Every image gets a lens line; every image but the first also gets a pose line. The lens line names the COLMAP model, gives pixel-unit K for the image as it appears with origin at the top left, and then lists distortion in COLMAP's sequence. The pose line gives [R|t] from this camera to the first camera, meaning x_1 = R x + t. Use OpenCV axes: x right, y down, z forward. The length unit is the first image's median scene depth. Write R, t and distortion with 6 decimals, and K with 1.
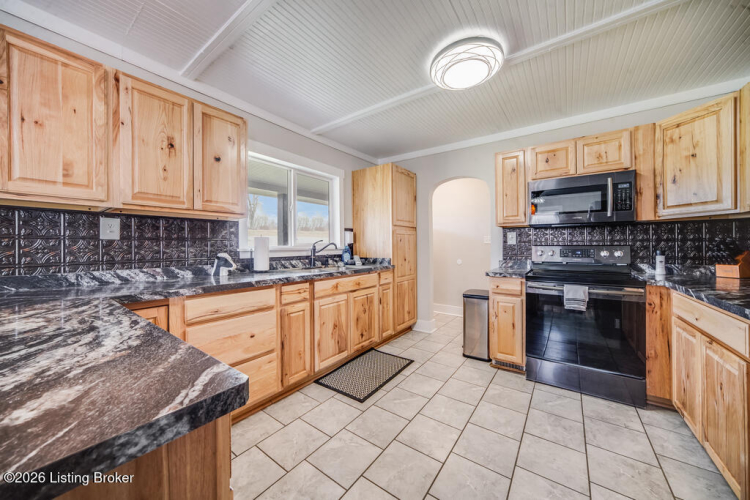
lens RADIAL K [[266.9, 0, 378.1], [0, 266.9, 242.7], [0, 0, 1]] dist [0.000213, 0.000071]
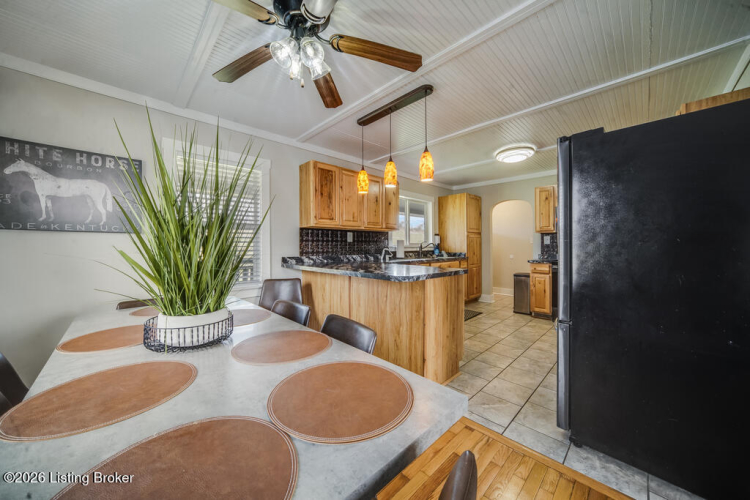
lens RADIAL K [[266.9, 0, 378.1], [0, 266.9, 242.7], [0, 0, 1]] dist [0.000213, 0.000071]
pose [[0.985564, -0.000754, -0.169304, -0.222387], [0.000790, 1.000000, 0.000148, -0.002424], [0.169304, -0.000280, 0.985564, -0.747153]]
